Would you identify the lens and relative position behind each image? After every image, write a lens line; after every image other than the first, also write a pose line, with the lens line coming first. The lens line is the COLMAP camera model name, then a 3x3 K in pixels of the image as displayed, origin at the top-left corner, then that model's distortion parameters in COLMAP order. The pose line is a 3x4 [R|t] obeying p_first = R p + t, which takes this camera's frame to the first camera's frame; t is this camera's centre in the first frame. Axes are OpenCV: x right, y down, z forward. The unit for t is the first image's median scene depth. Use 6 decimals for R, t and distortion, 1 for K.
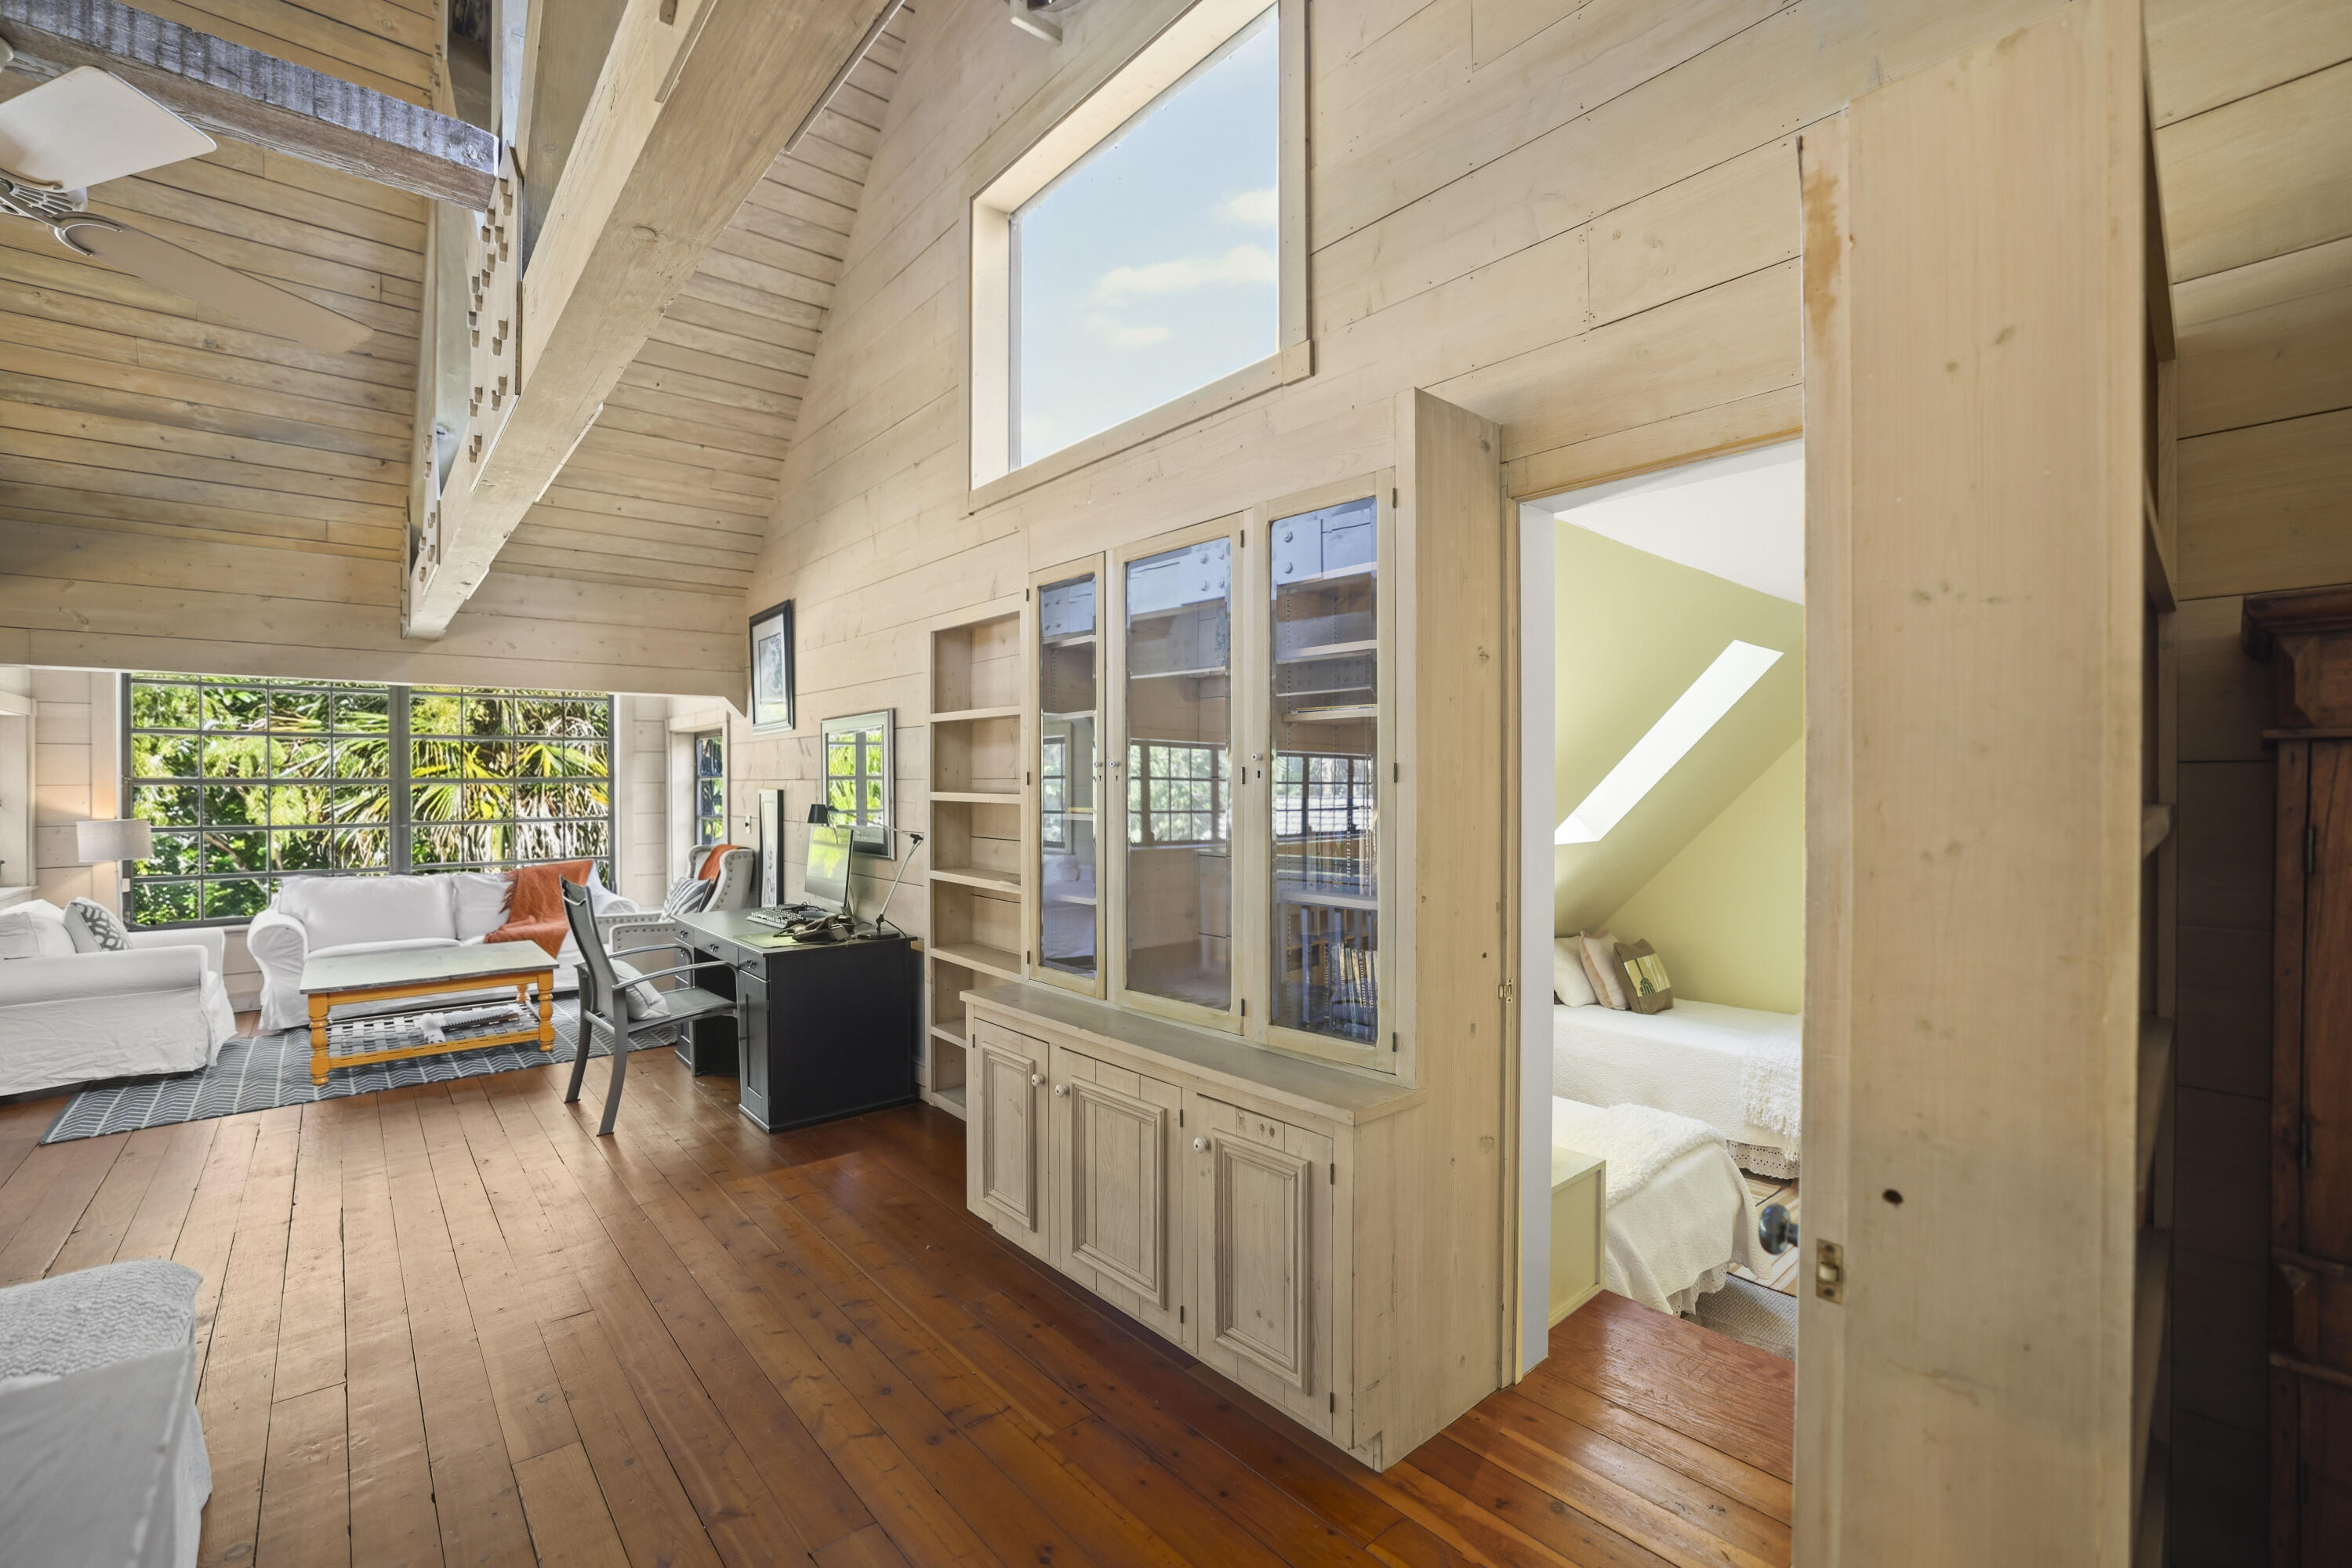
lens RADIAL K [[1004.9, 0, 1169.6], [0, 1004.9, 790.9], [0, 0, 1]] dist [0.000311, 0.011788]
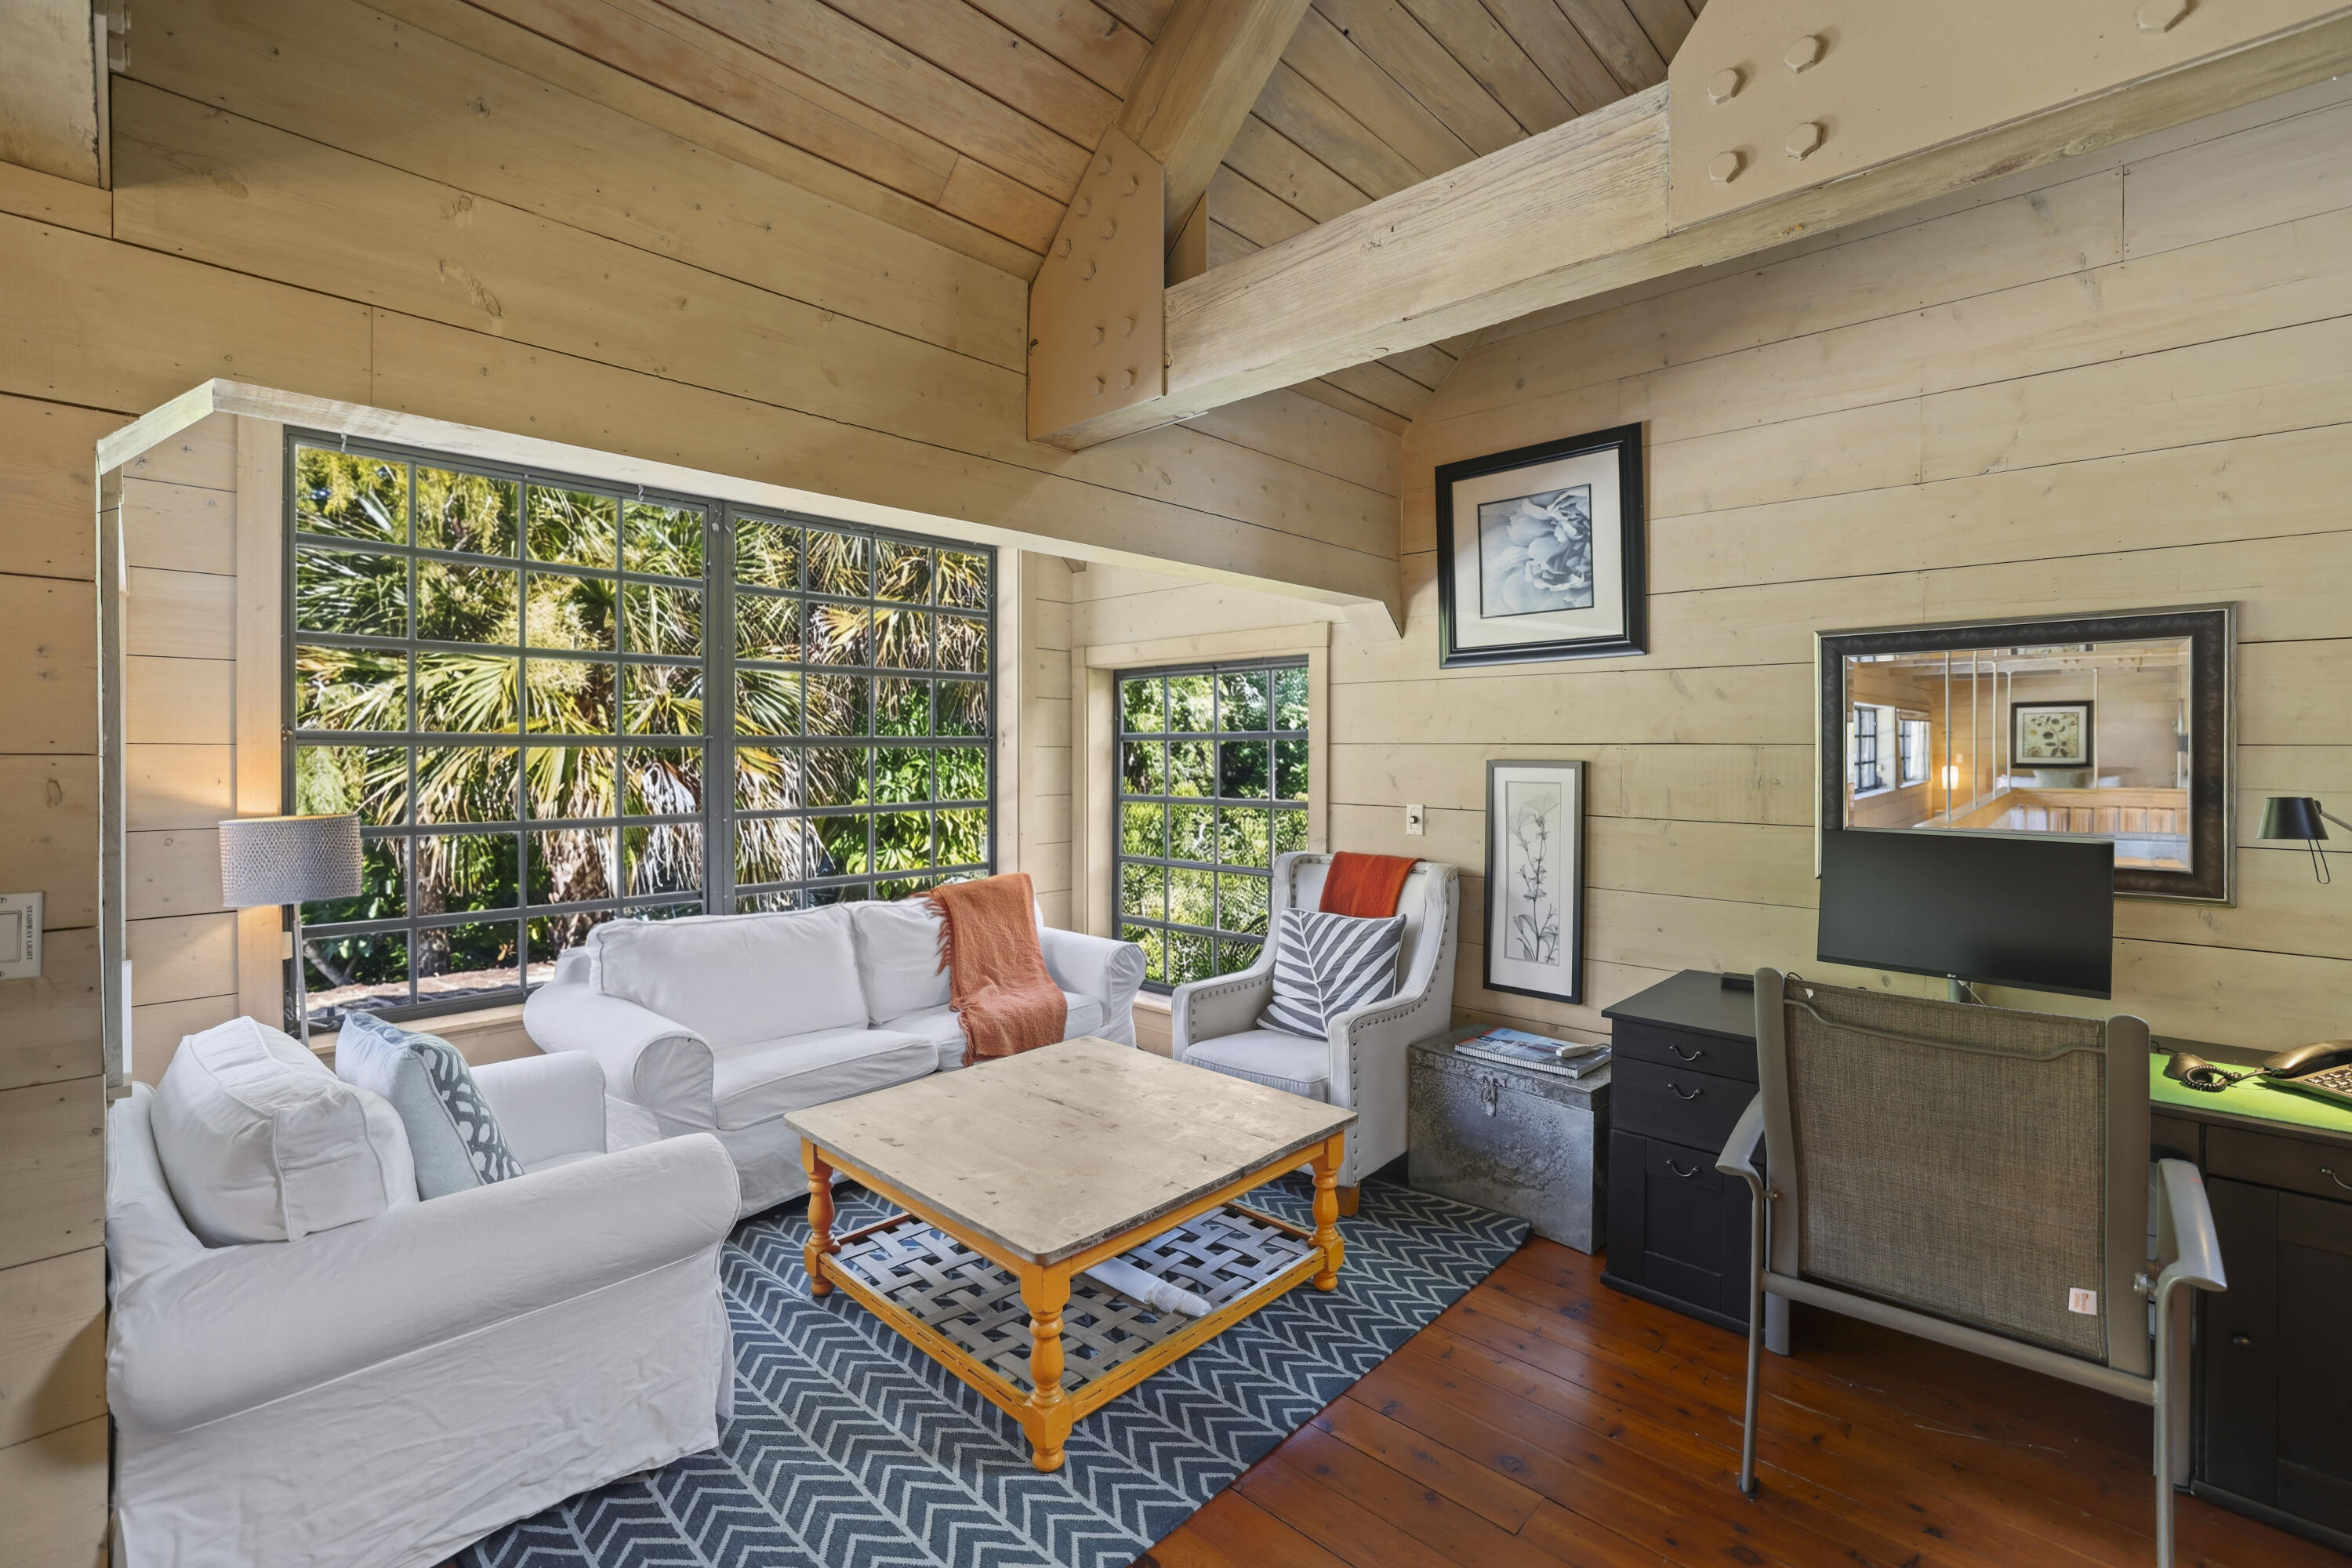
lens RADIAL K [[989.5, 0, 1188.5], [0, 989.5, 760.1], [0, 0, 1]] dist [-0.027887, 0.012737]
pose [[0.991149, 0.008357, 0.132492, -0.746479], [-0.008759, 0.999959, 0.002451, -0.002666], [-0.132466, -0.003590, 0.991181, 0.531778]]
